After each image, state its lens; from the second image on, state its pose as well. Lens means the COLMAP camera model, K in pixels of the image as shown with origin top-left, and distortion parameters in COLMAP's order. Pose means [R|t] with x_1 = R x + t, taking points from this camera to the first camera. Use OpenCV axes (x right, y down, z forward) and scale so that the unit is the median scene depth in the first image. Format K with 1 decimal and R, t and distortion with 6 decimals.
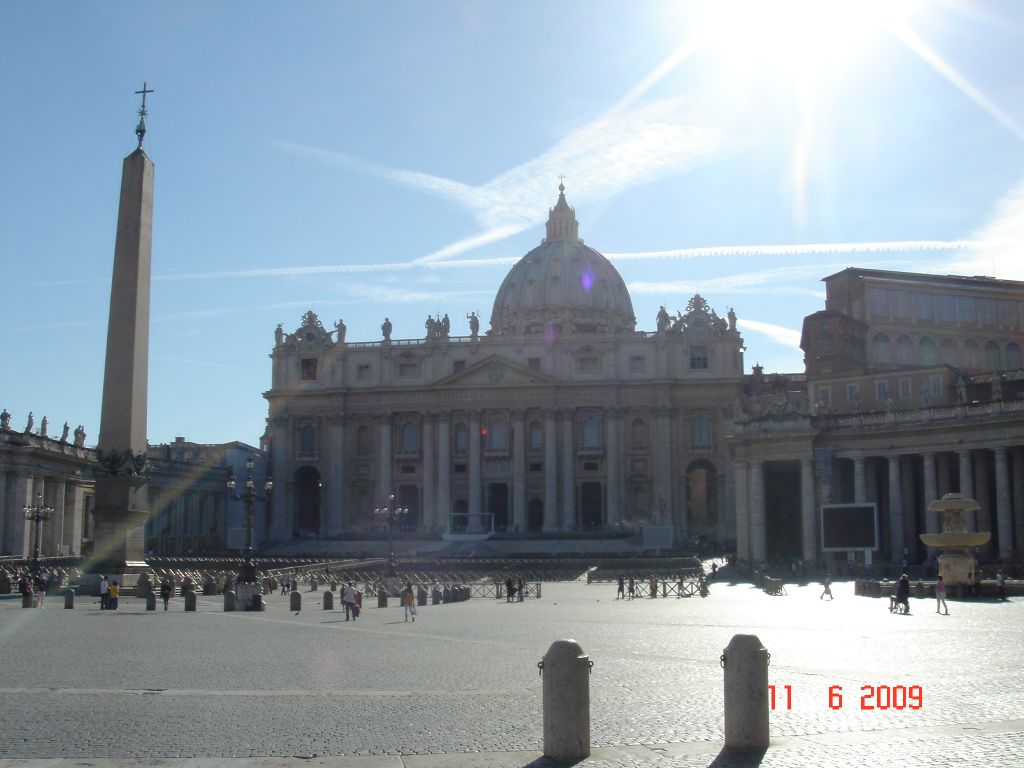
lens RADIAL K [[1156.3, 0, 513.6], [0, 1156.3, 381.0], [0, 0, 1]] dist [-0.172999, 0.129045]
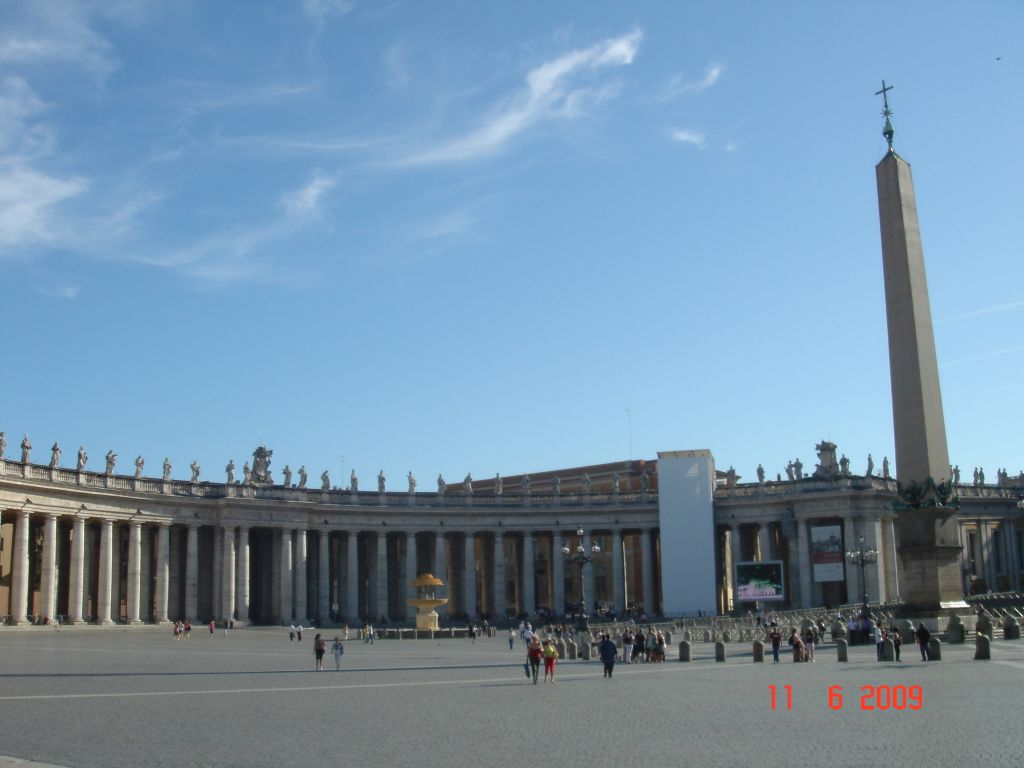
lens RADIAL K [[1156.3, 0, 513.6], [0, 1156.3, 381.0], [0, 0, 1]] dist [-0.172999, 0.129045]
pose [[0.724907, -0.152856, -0.671673, 0.034477], [0.128169, 0.987972, -0.086510, 0.018683], [0.676818, -0.023376, 0.735779, 0.113888]]
